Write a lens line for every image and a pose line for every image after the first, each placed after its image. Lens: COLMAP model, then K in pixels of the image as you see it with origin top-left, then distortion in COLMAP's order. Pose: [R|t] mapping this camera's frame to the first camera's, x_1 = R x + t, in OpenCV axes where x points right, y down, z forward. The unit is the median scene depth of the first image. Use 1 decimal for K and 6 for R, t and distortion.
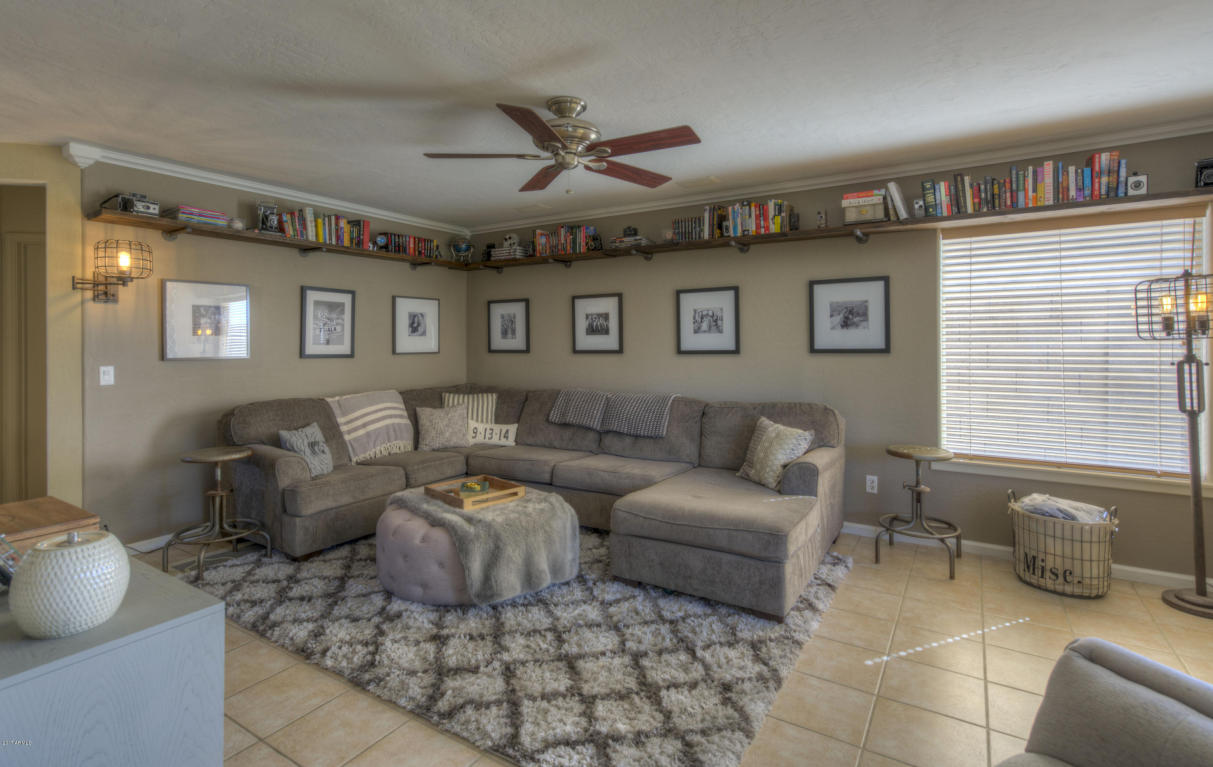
lens RADIAL K [[579.9, 0, 605.7], [0, 579.9, 340.7], [0, 0, 1]] dist [-0.002591, 0.013009]
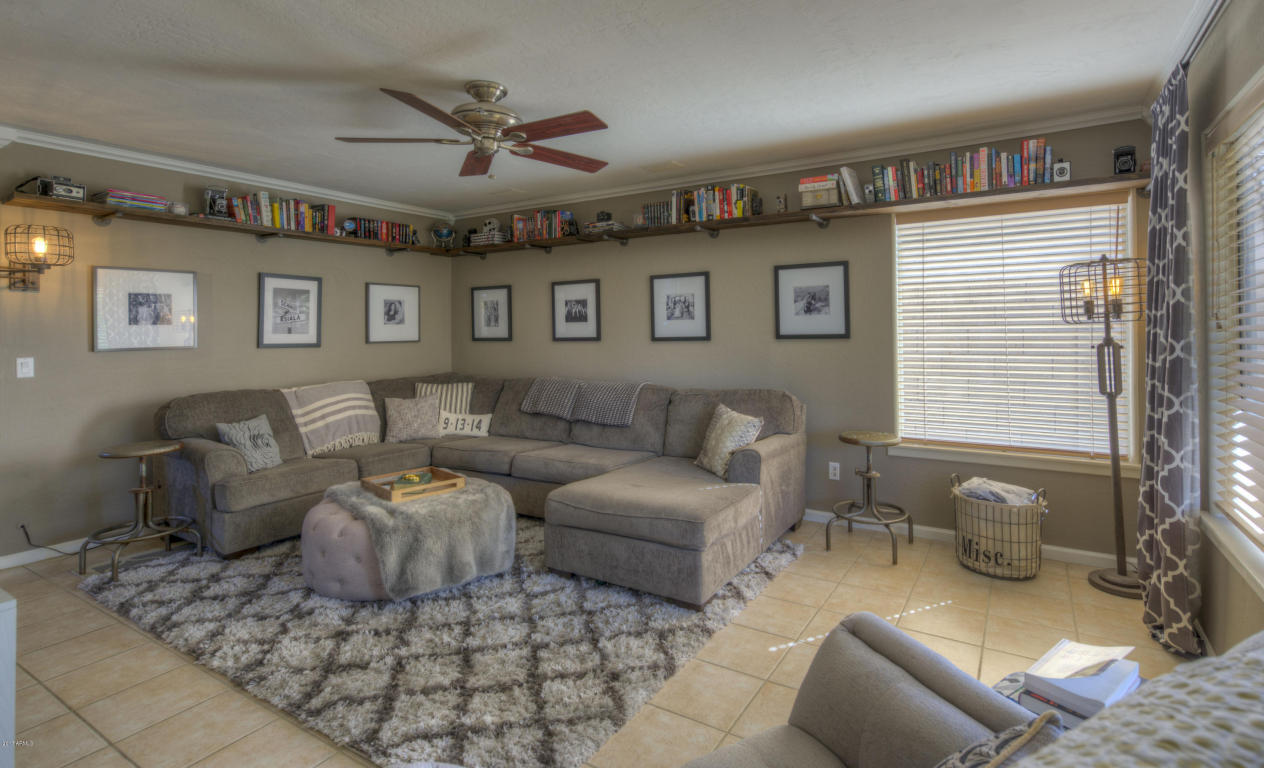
lens RADIAL K [[599.2, 0, 668.4], [0, 599.2, 321.5], [0, 0, 1]] dist [-0.004204, 0.013333]
pose [[0.999554, -0.005701, 0.029316, 0.159593], [0.006021, 0.999923, -0.010837, 0.001781], [-0.029252, 0.011009, 0.999511, -0.018383]]
